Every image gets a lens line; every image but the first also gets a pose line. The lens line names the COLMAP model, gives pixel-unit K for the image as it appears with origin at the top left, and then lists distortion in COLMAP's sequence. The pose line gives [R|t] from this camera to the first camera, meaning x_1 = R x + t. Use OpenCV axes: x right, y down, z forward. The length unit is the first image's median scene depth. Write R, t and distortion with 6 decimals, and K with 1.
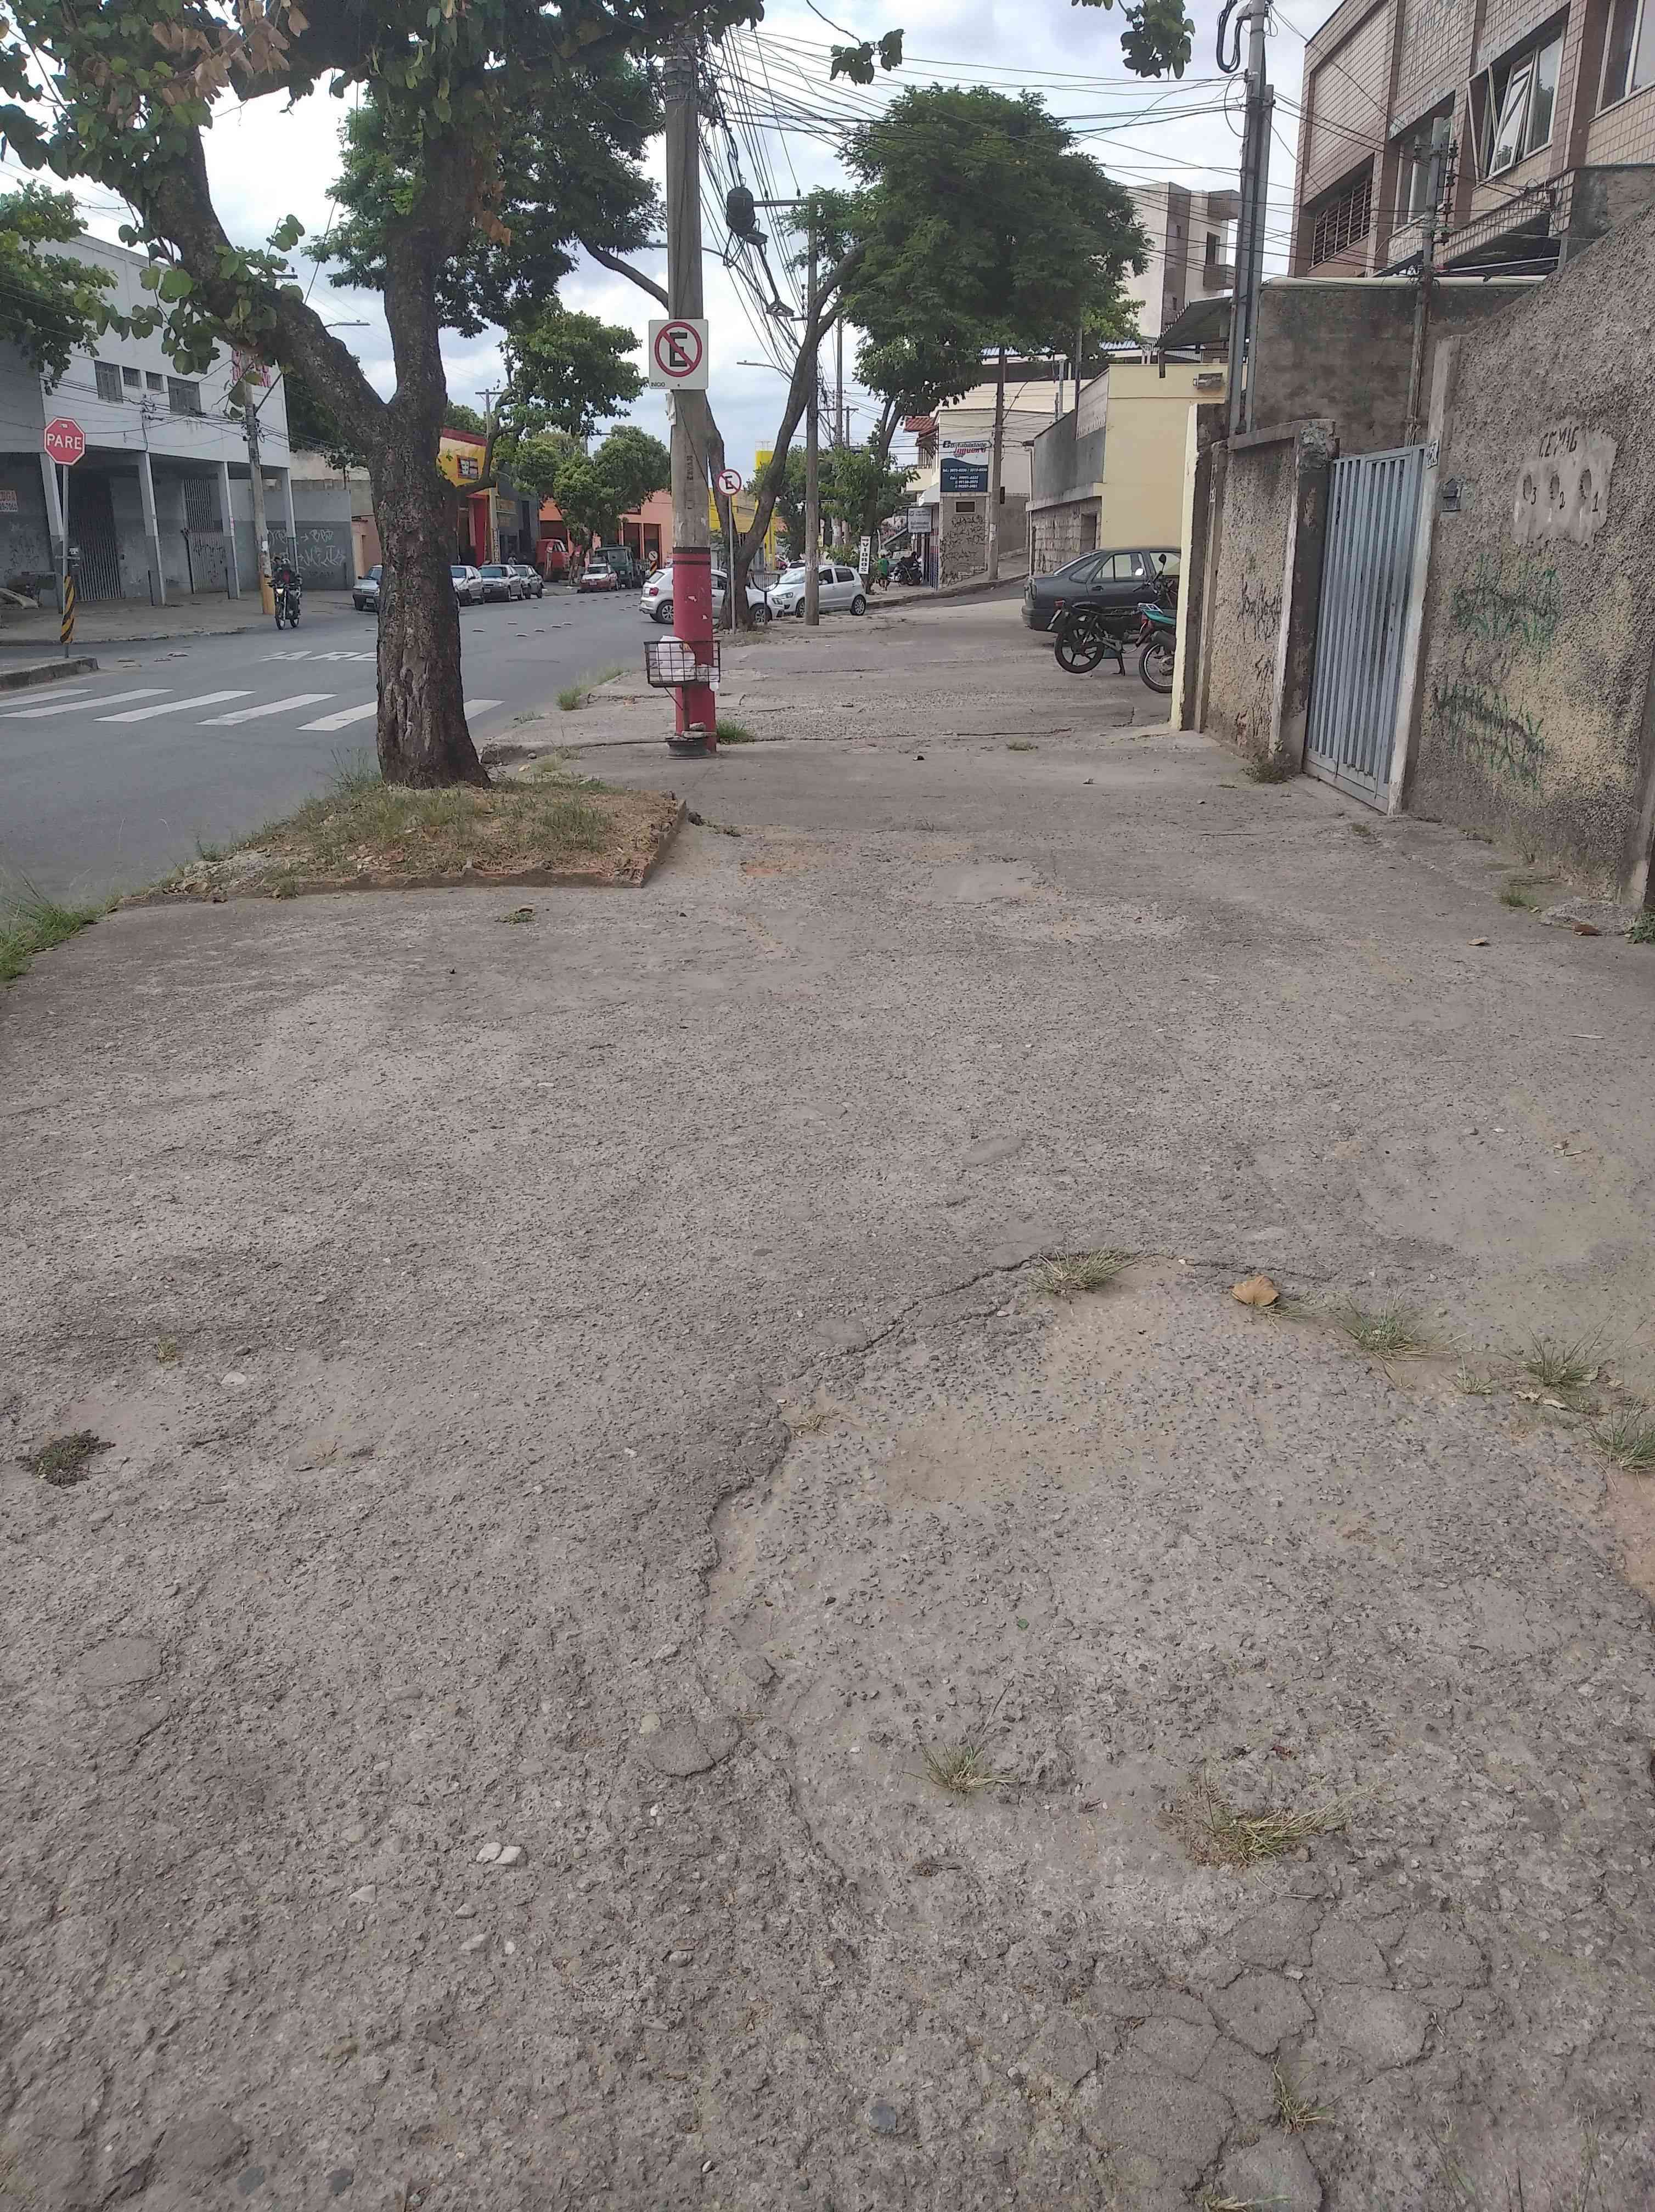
lens RADIAL K [[1743.1, 0, 827.5], [0, 1743.1, 1106.0], [0, 0, 1]] dist [-0.017803, 0.042620]
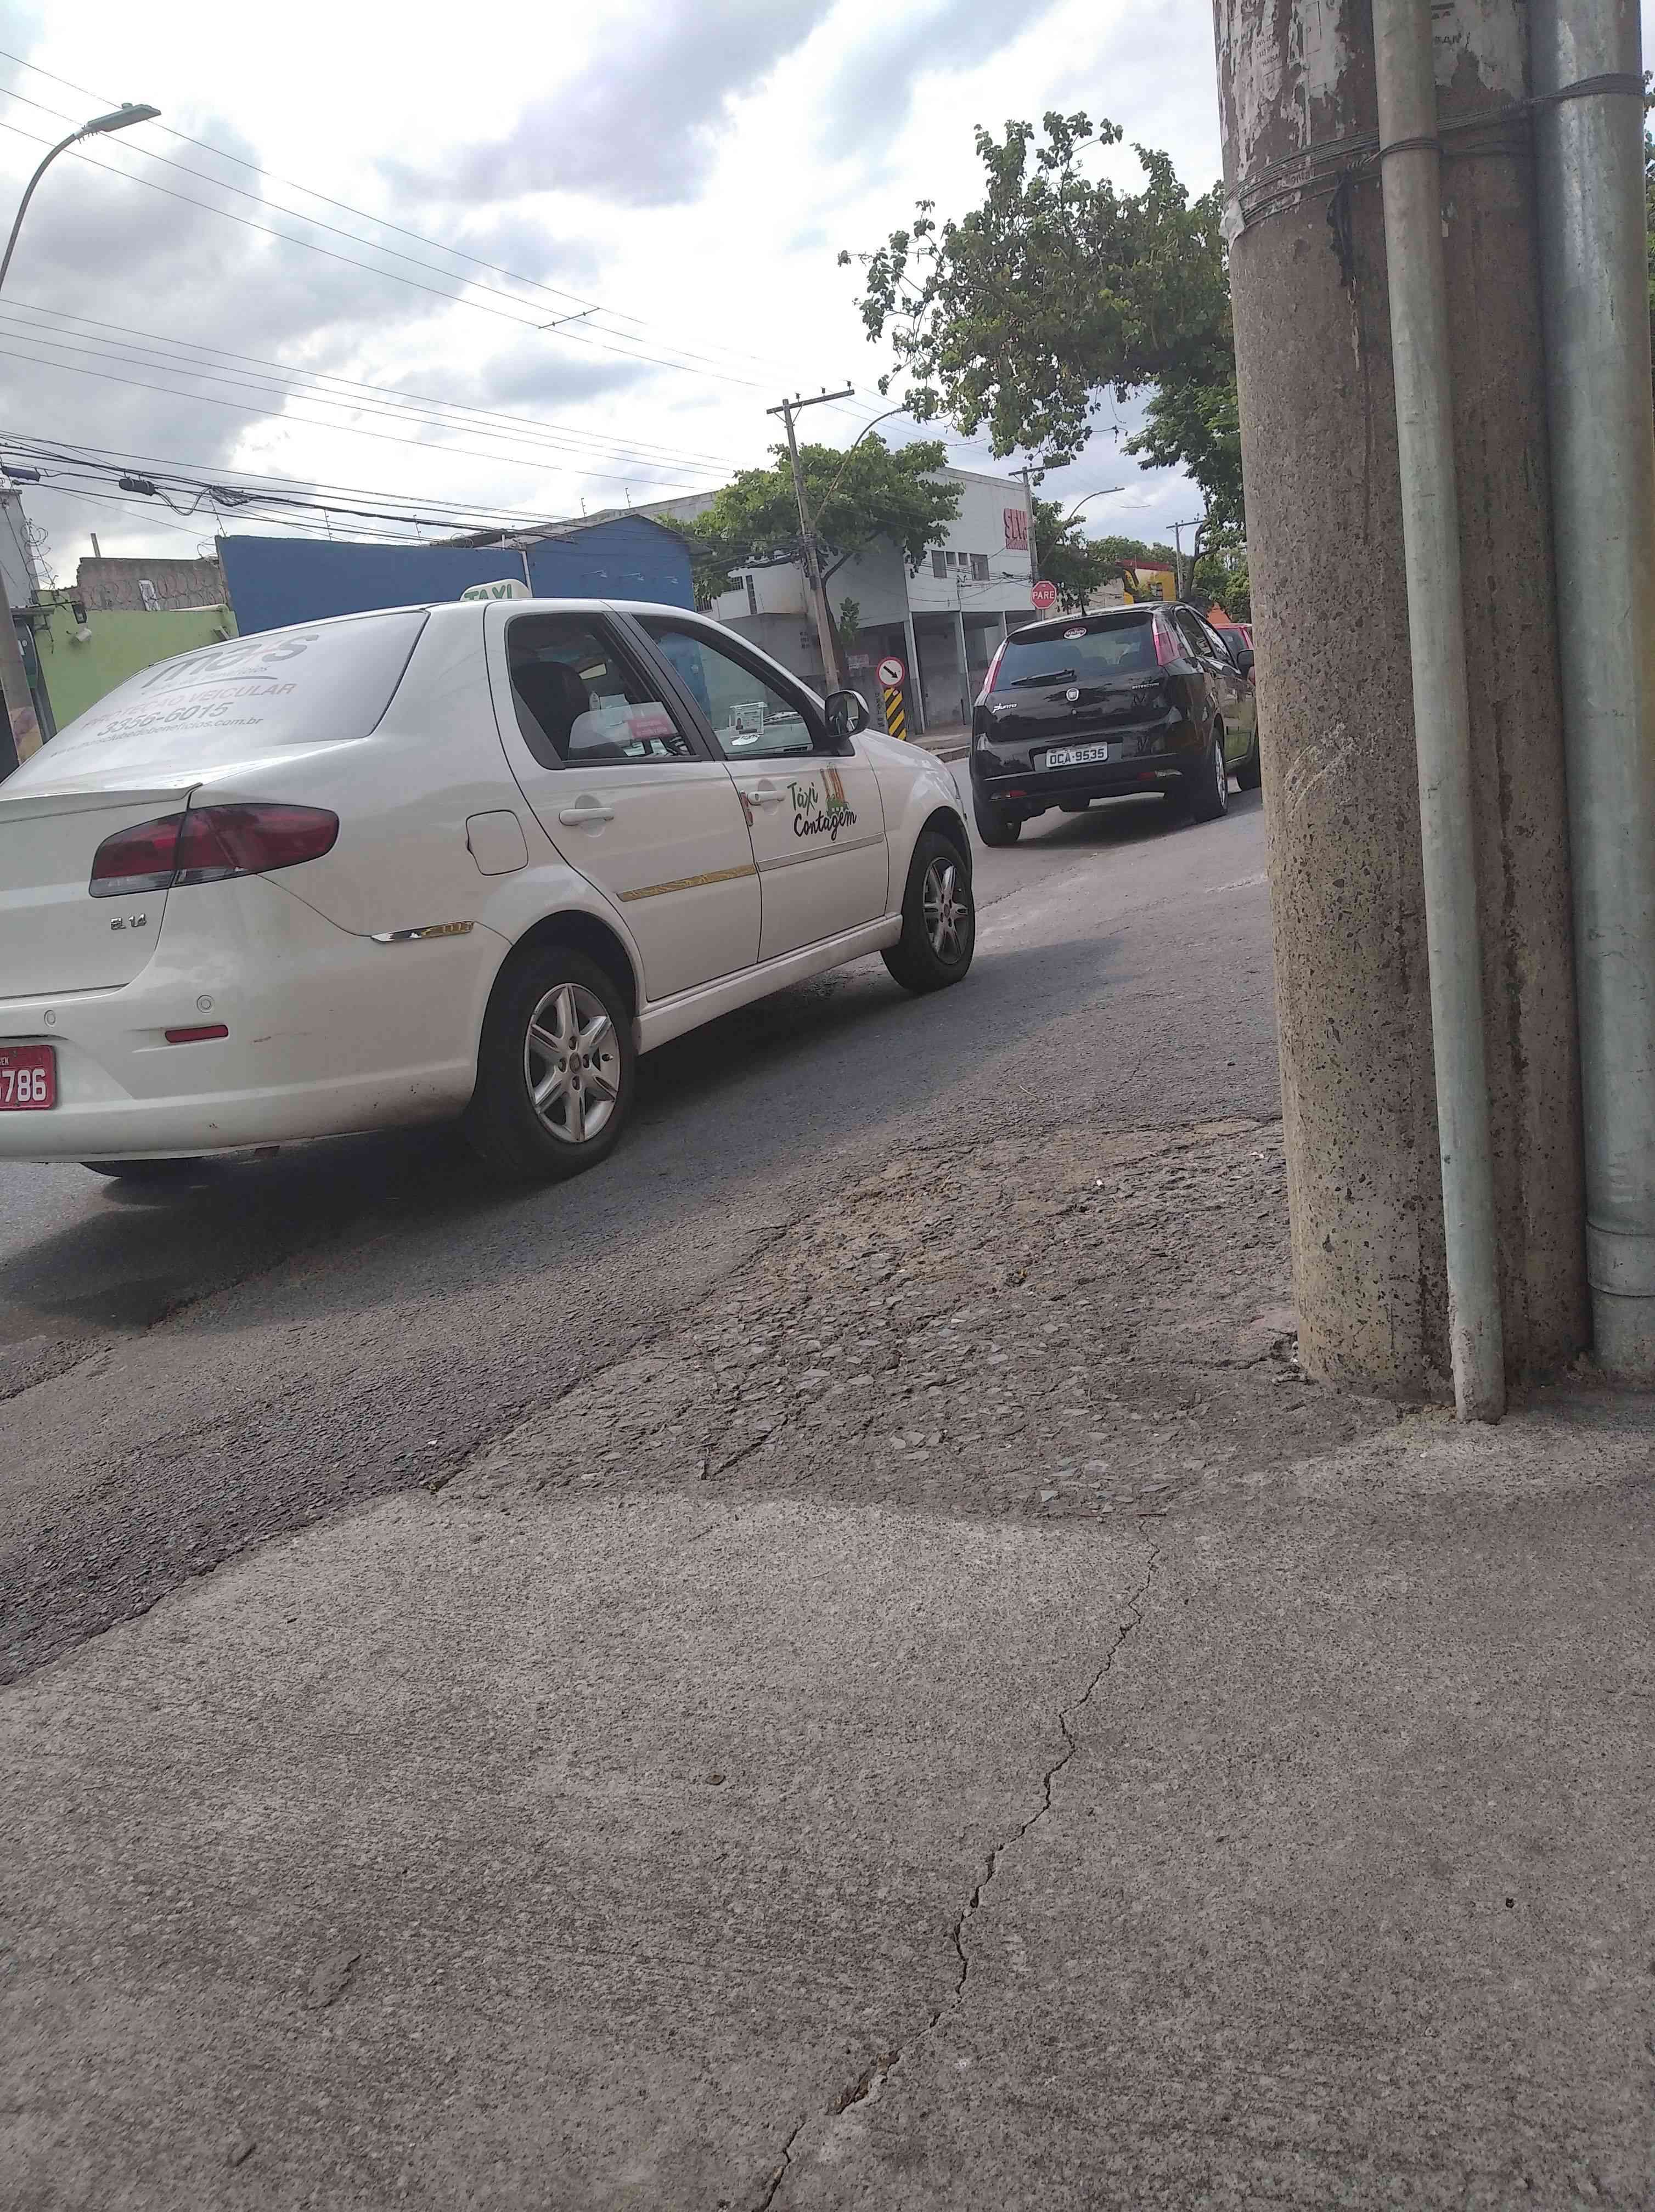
lens RADIAL K [[1738.9, 0, 827.5], [0, 1738.9, 1106.0], [0, 0, 1]] dist [0.008324, -0.001255]
pose [[0.935338, -0.049592, -0.350262, -0.106408], [0.026748, 0.997205, -0.069763, 0.298937], [0.352743, 0.055883, 0.934050, -0.830500]]
